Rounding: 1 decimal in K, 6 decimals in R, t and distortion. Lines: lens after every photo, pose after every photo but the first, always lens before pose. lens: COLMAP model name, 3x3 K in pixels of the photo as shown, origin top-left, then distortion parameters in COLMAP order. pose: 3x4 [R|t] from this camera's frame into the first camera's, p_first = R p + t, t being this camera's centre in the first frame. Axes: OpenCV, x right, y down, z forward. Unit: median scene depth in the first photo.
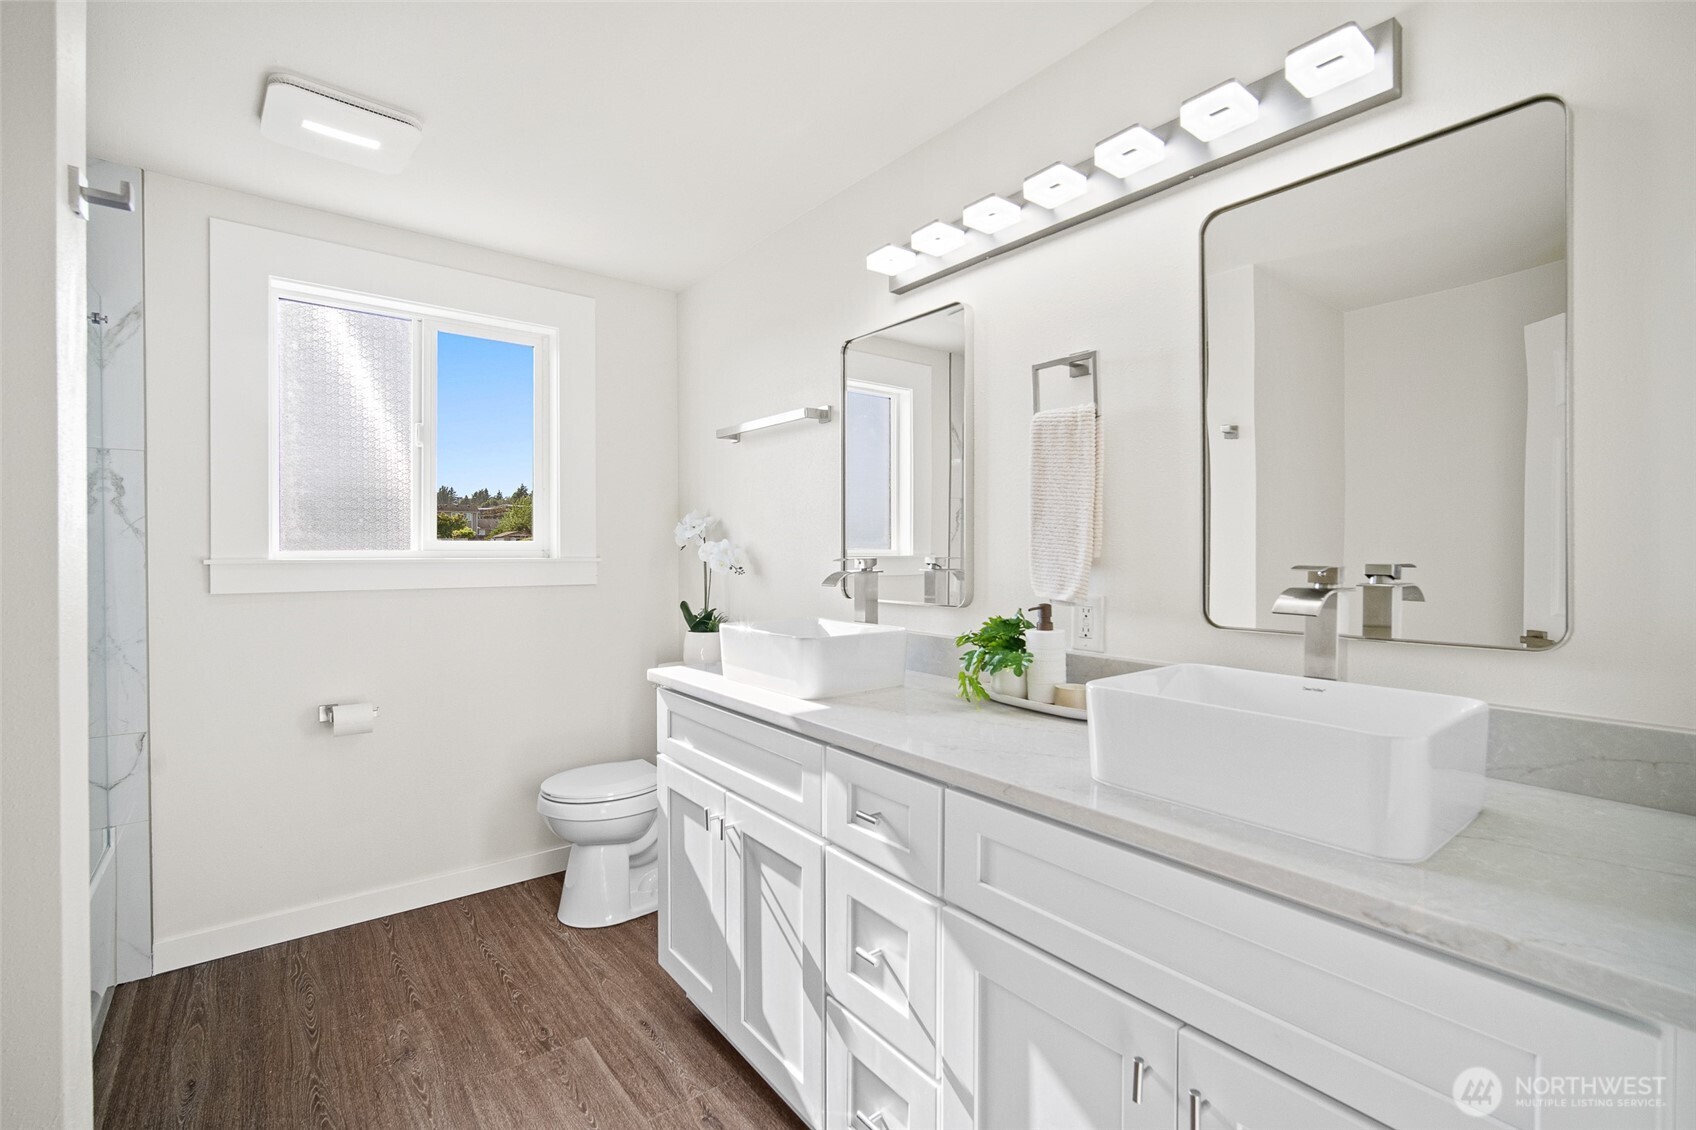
lens RADIAL K [[740.7, 0, 846.9], [0, 740.7, 563.5], [0, 0, 1]] dist [-0.013917, 0.004735]
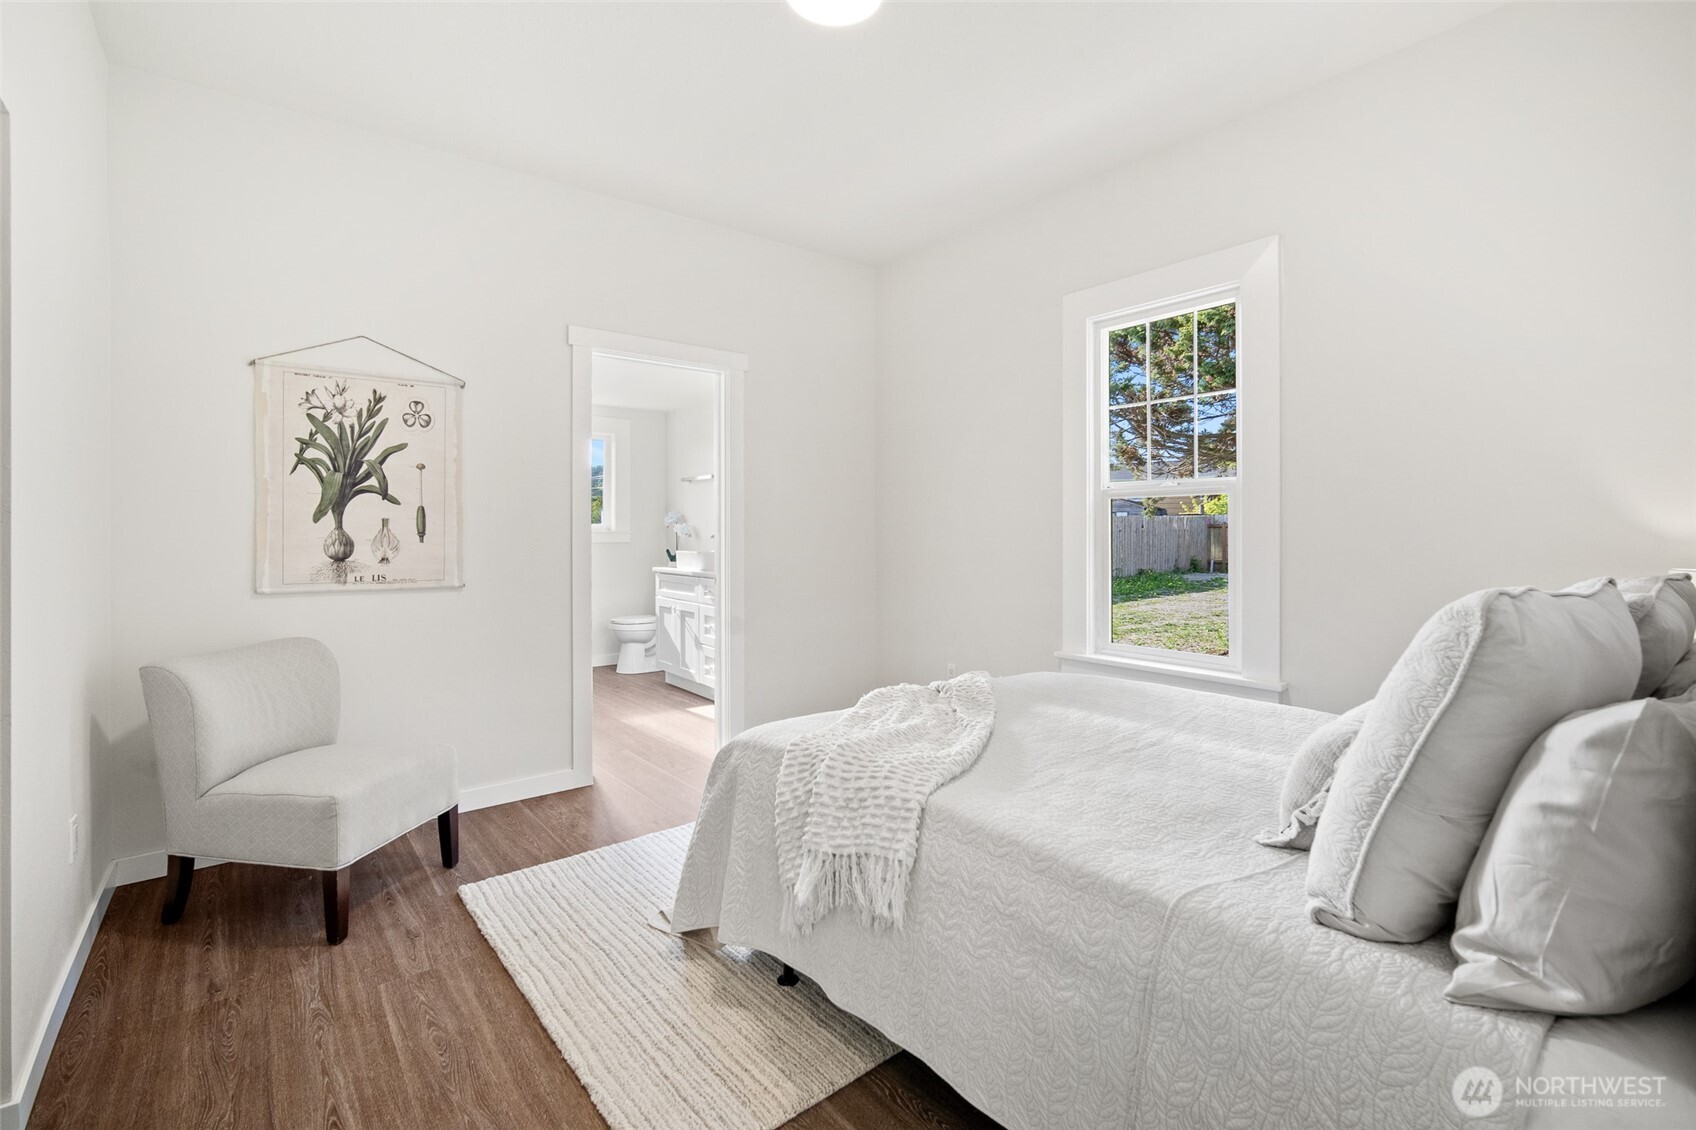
lens RADIAL K [[740.7, 0, 849.5], [0, 740.7, 552.9], [0, 0, 1]] dist [-0.013917, 0.004735]
pose [[0.999996, 0.002685, 0.000677, 0.530270], [-0.002692, 0.999946, 0.010067, 0.054753], [-0.000650, -0.010069, 0.999949, -2.011143]]
